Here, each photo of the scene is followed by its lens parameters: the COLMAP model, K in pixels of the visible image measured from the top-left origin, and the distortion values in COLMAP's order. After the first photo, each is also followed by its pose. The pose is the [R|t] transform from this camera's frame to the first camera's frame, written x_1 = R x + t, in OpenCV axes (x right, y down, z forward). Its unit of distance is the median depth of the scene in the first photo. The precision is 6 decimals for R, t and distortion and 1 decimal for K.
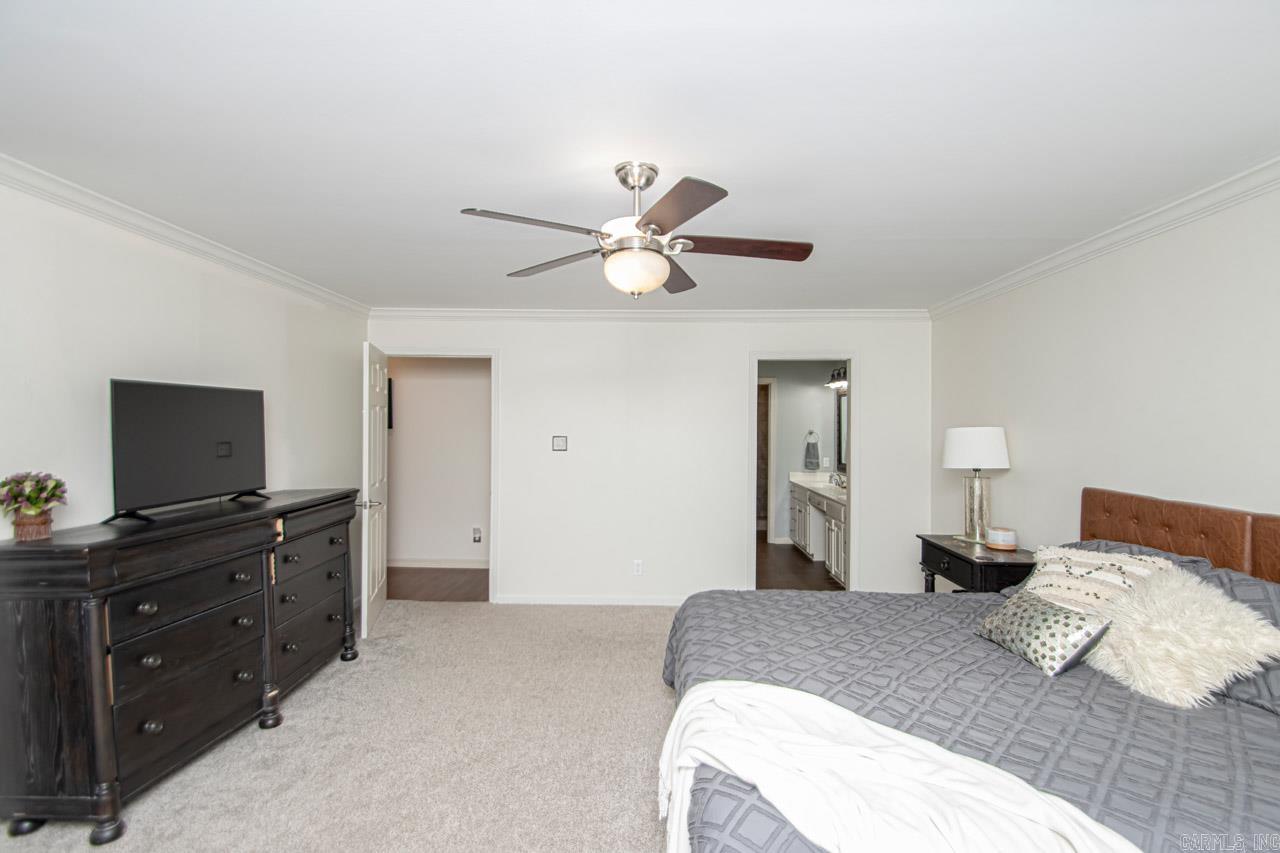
lens RADIAL K [[603.4, 0, 644.2], [0, 603.4, 417.6], [0, 0, 1]] dist [0.003836, -0.014850]
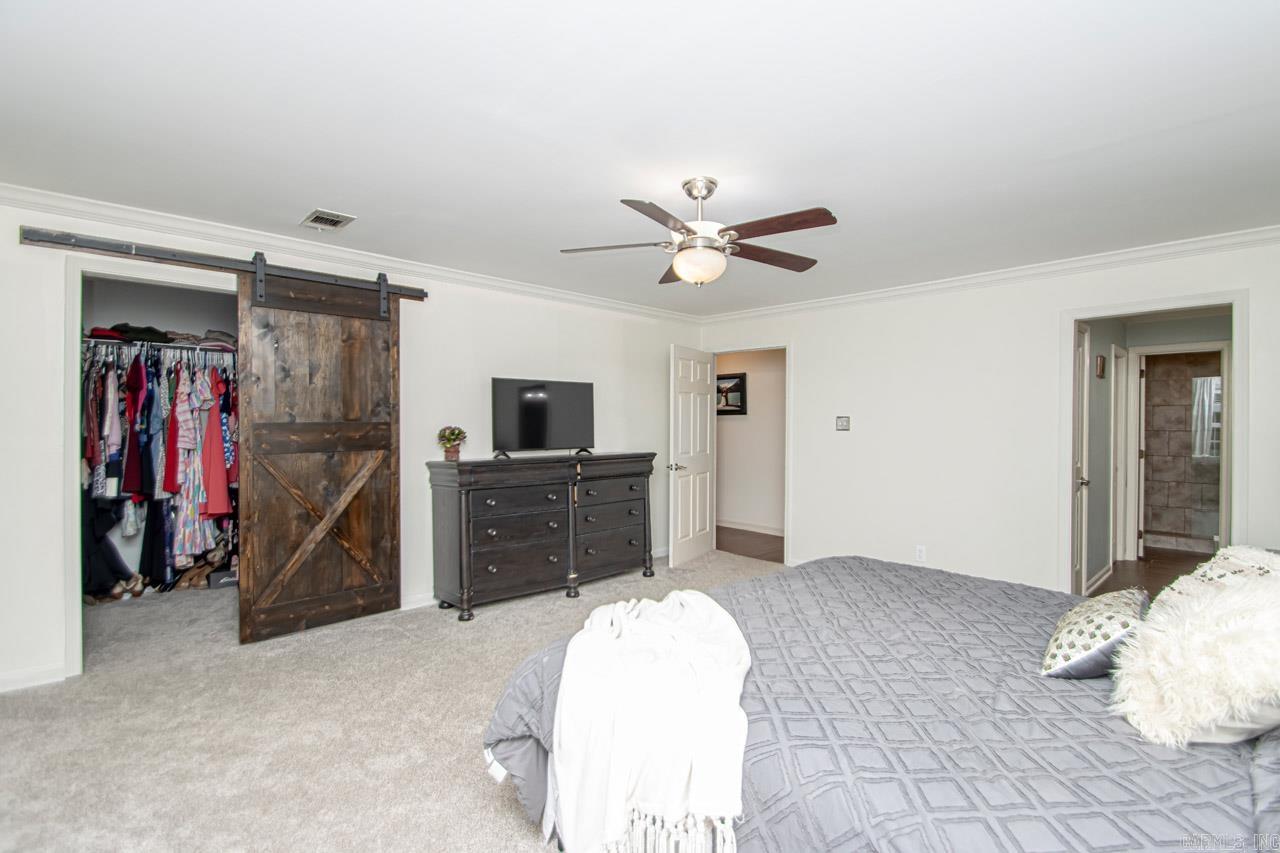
lens RADIAL K [[580.5, 0, 640.0], [0, 580.5, 426.5], [0, 0, 1]] dist [-0.000961, -0.052699]
pose [[0.719387, 0.006106, -0.694582, 0.540559], [0.005218, 0.999886, 0.014194, 0.051756], [0.694589, -0.013836, 0.719273, 0.046358]]
